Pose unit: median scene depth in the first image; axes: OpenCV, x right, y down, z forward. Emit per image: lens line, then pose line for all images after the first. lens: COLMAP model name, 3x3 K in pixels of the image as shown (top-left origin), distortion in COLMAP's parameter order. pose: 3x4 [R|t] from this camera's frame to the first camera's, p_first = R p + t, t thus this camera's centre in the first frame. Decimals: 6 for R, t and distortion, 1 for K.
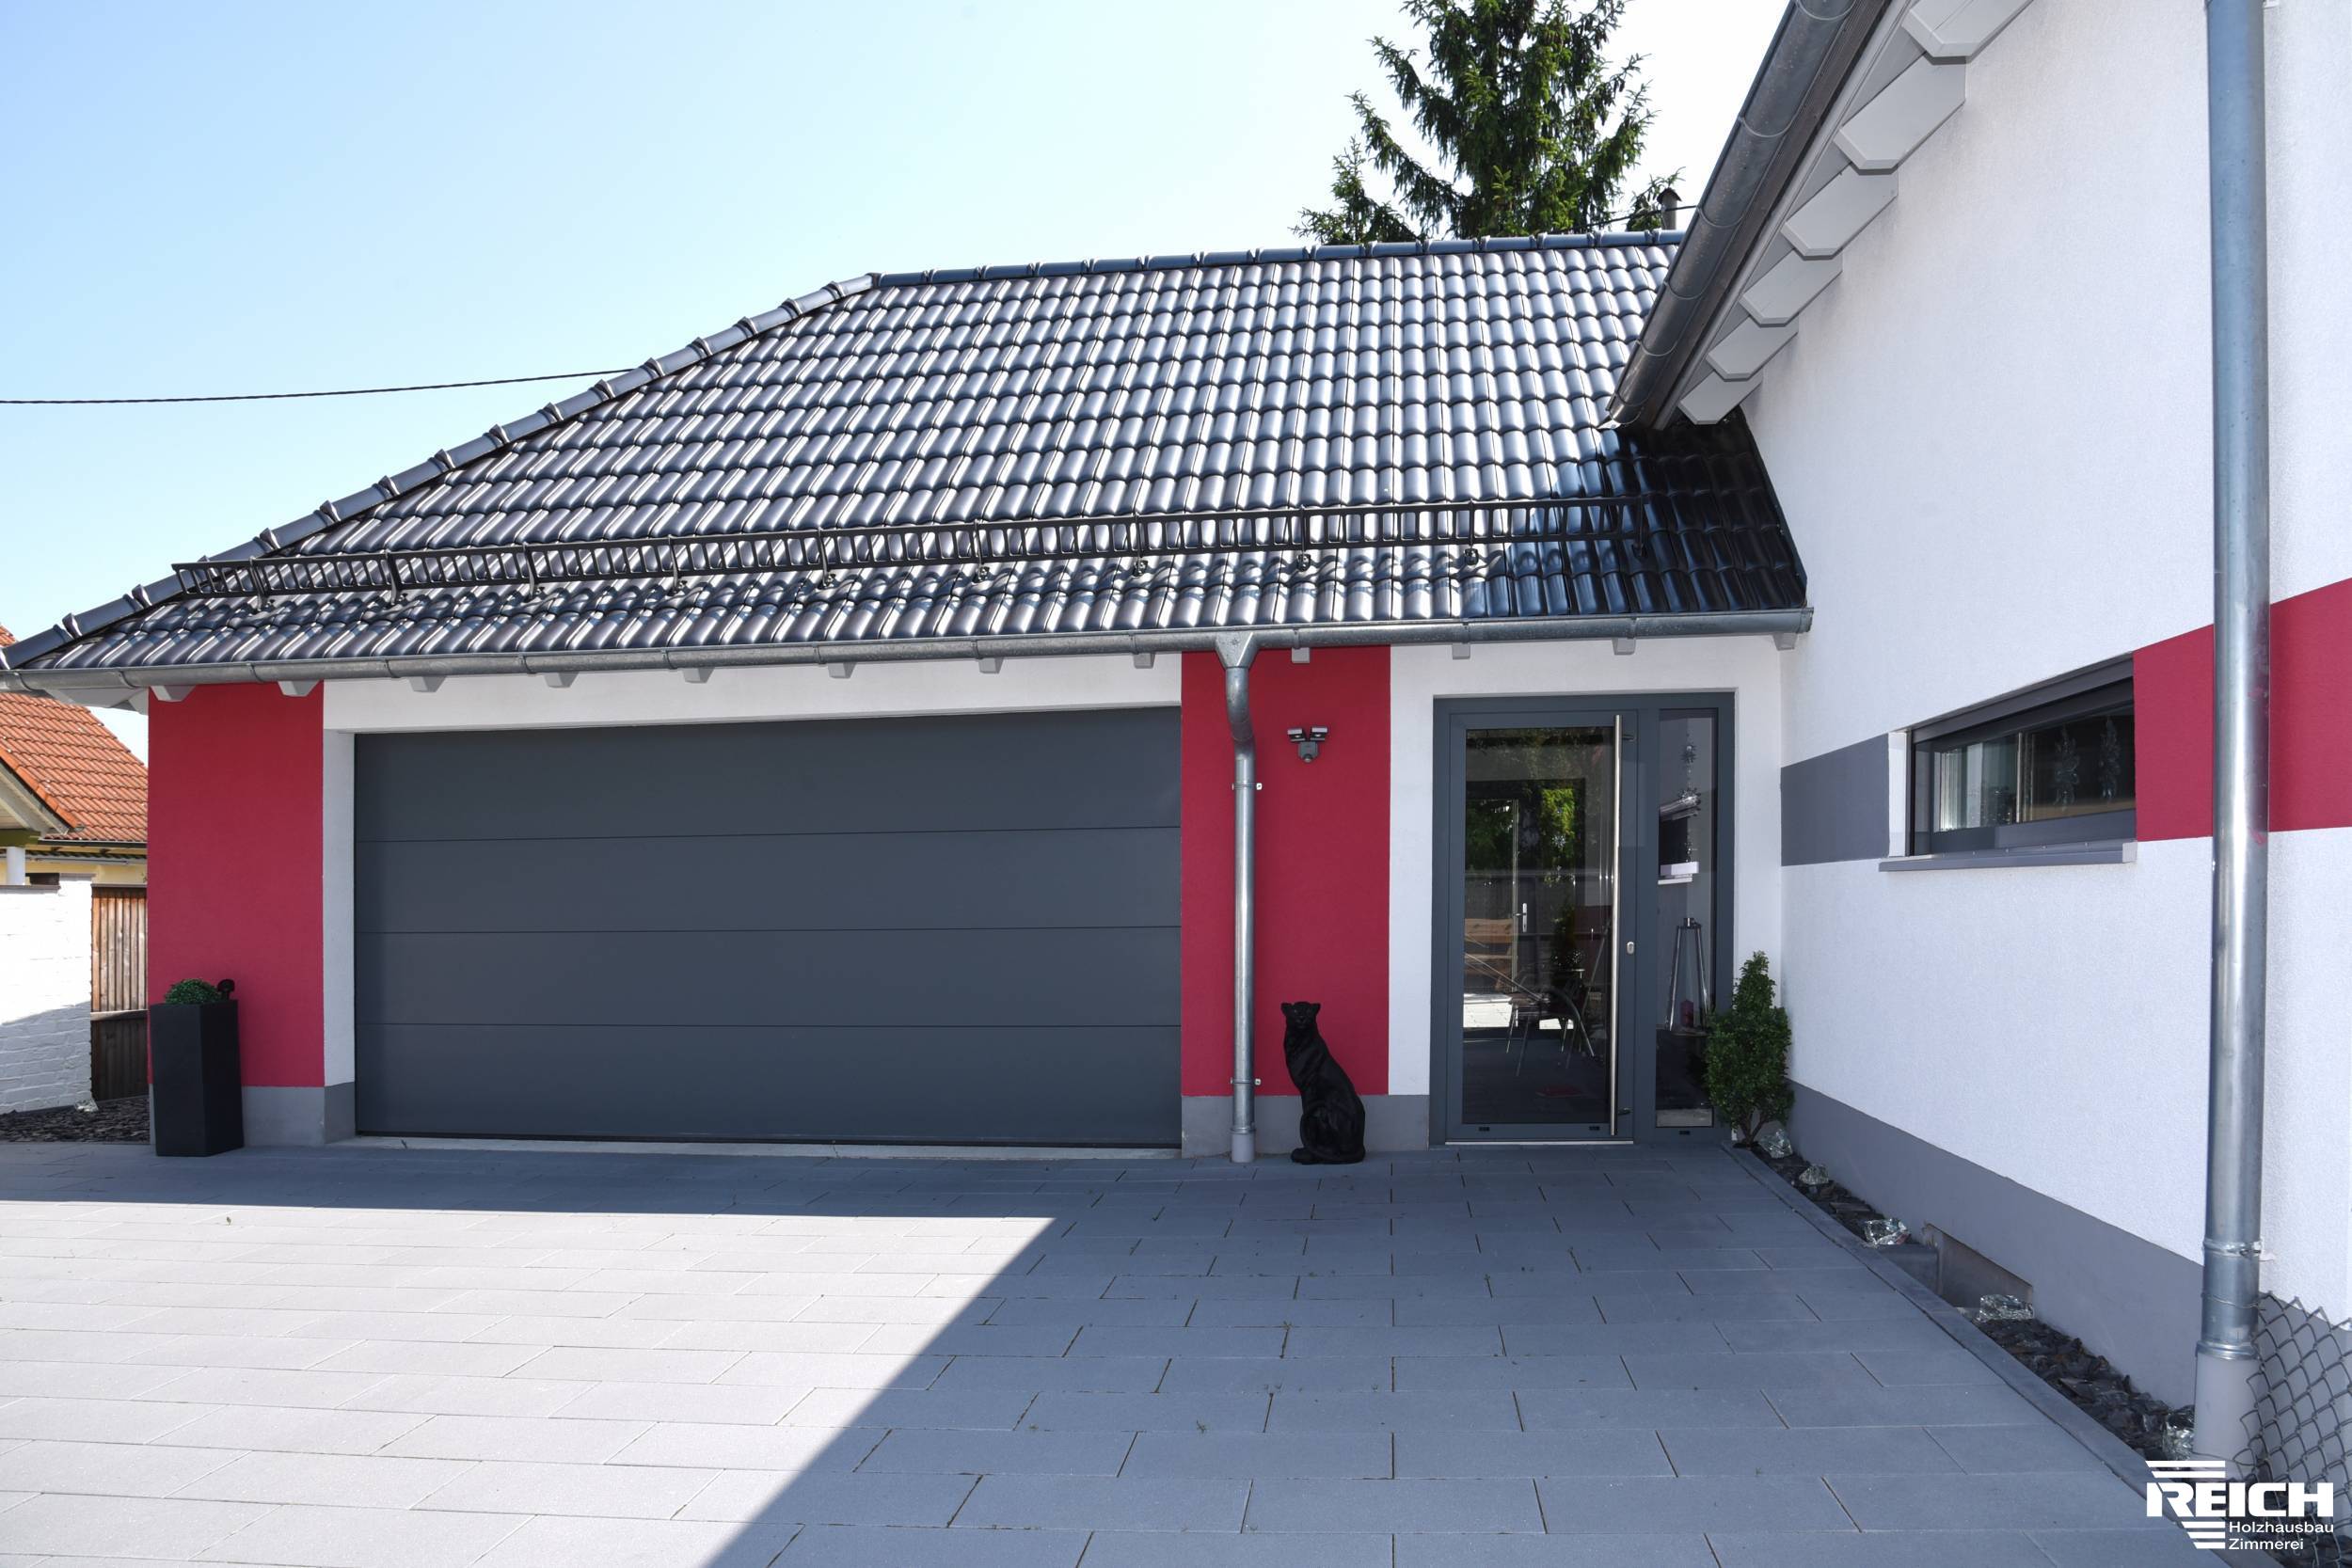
lens RADIAL K [[1691.5, 0, 1176.0], [0, 1691.5, 784.0], [0, 0, 1]] dist [-0.040679, -0.000434]
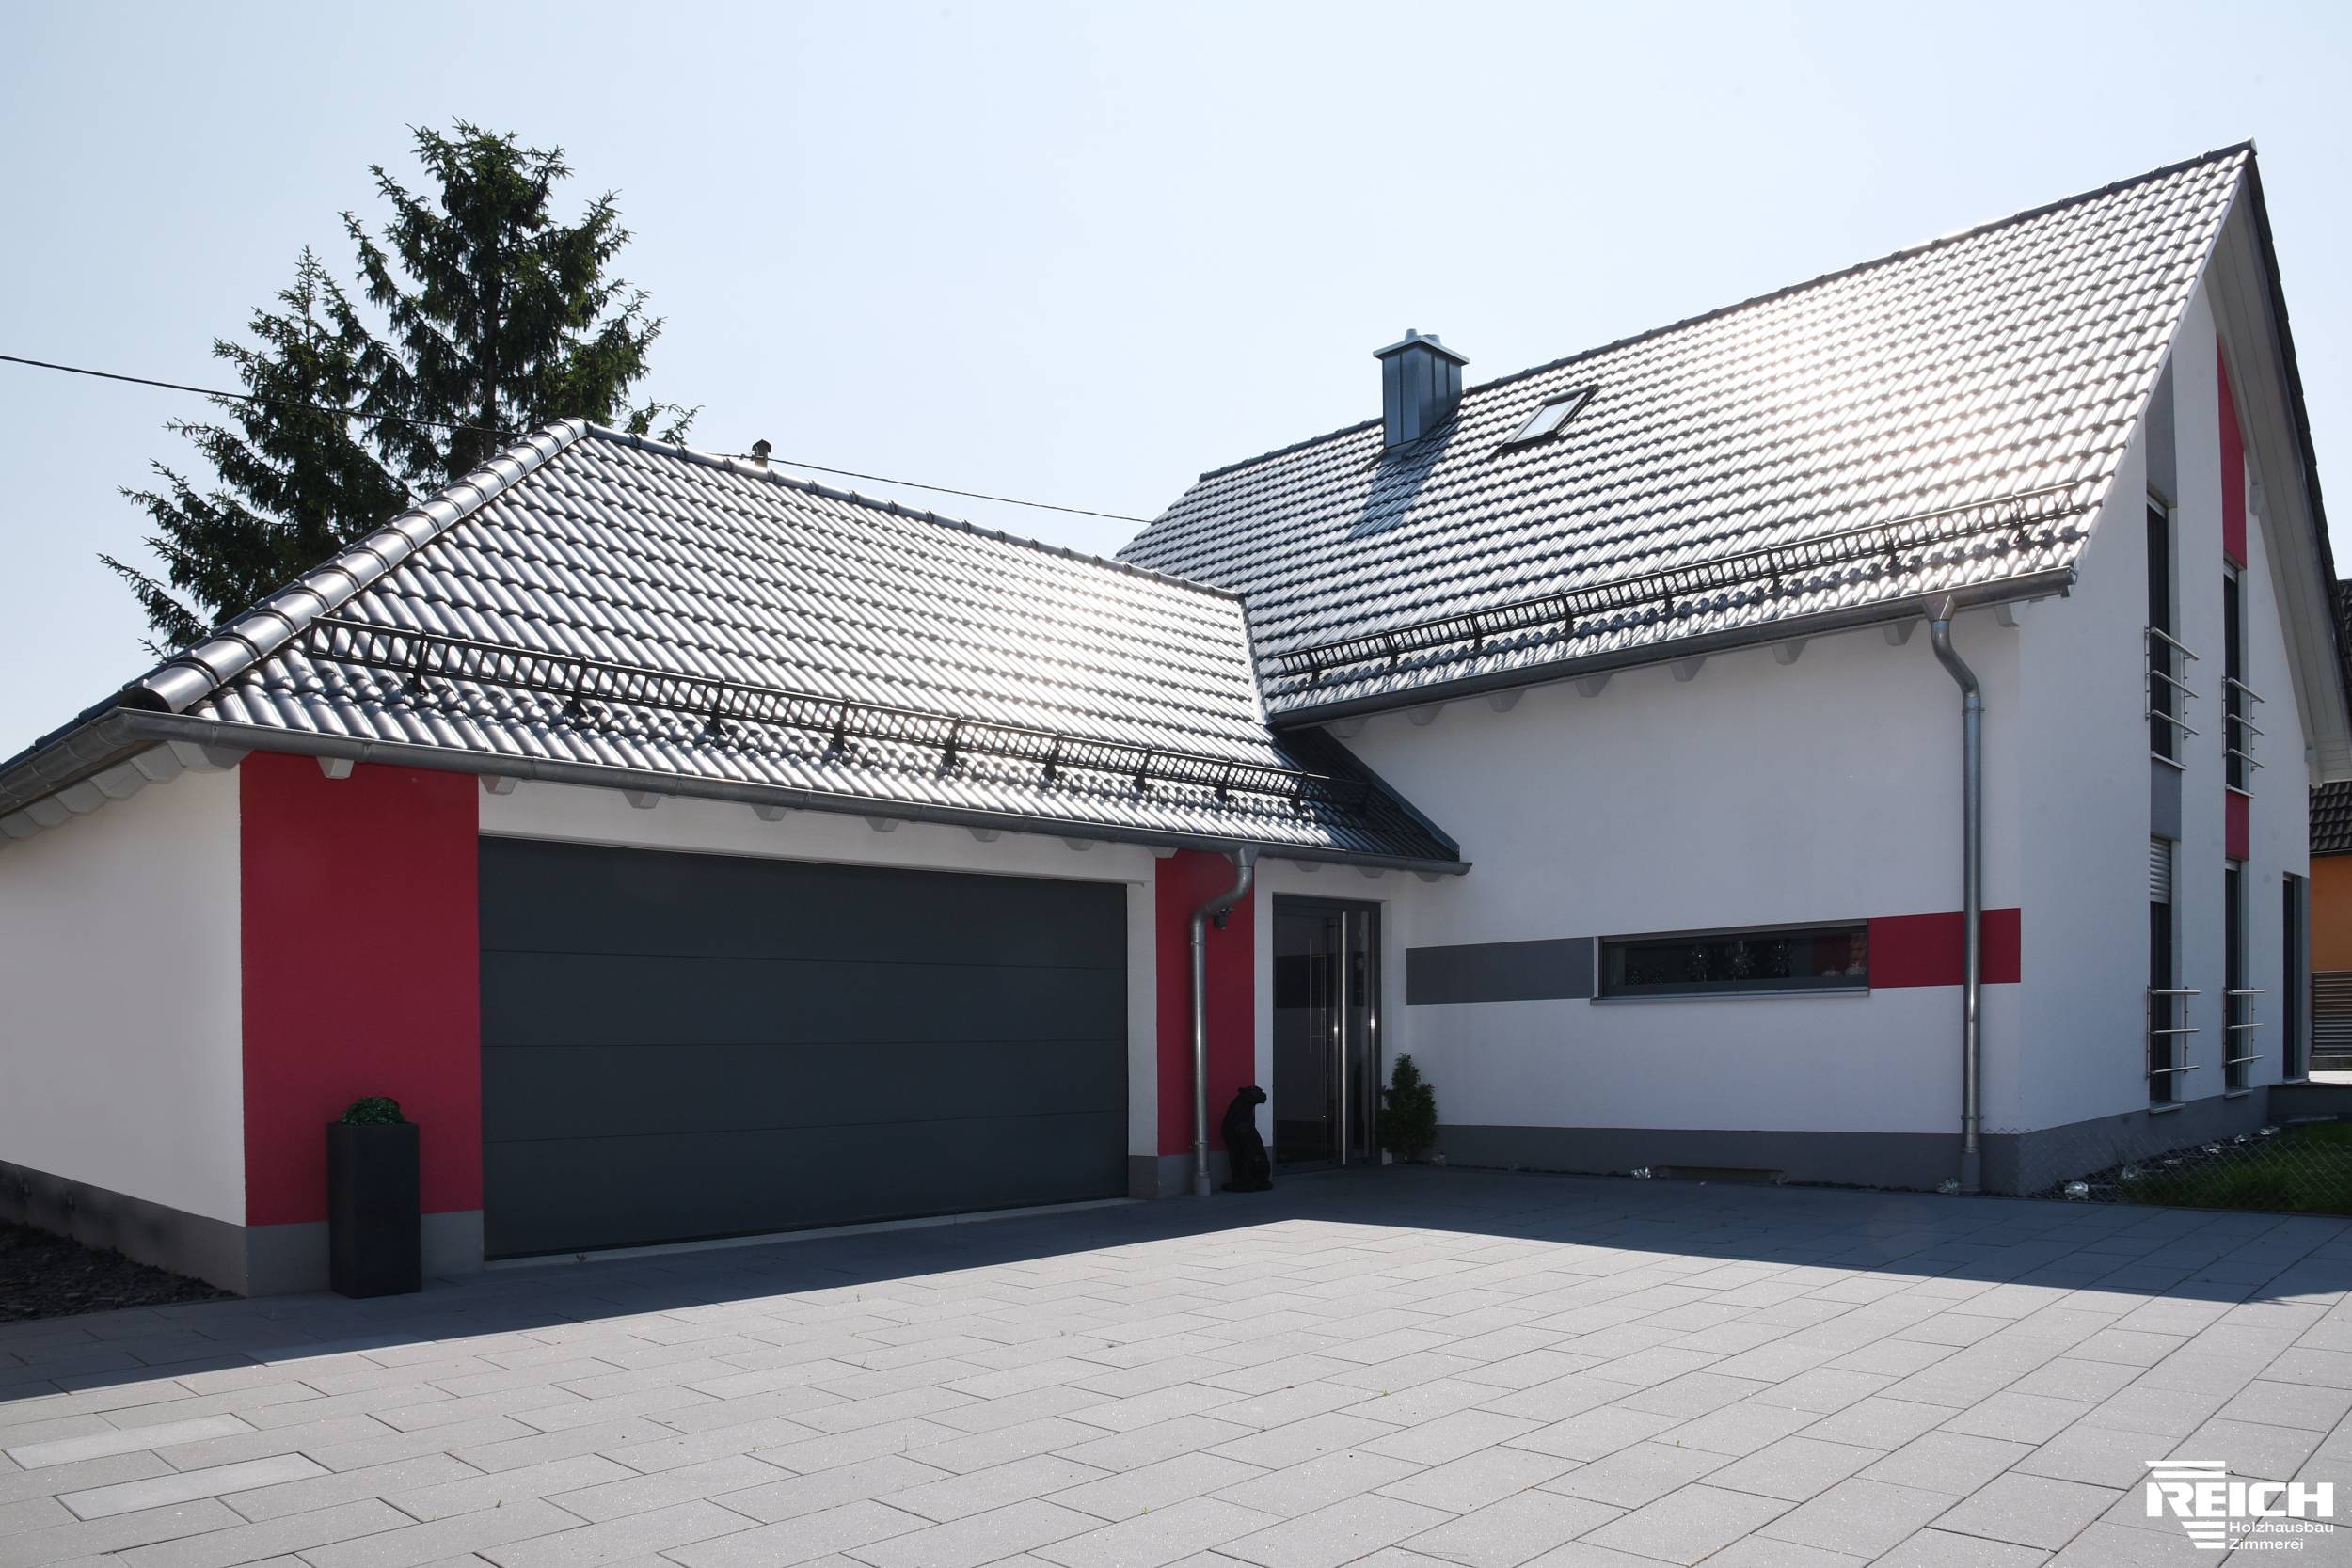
lens RADIAL K [[1690.0, 0, 1170.2], [0, 1690.0, 880.2], [0, 0, 1]] dist [-0.002248, 0.000586]
pose [[0.620903, 0.075895, 0.780205, -1.040567], [-0.042741, 0.997099, -0.062979, 0.037130], [-0.782722, 0.005757, 0.622345, 0.090154]]
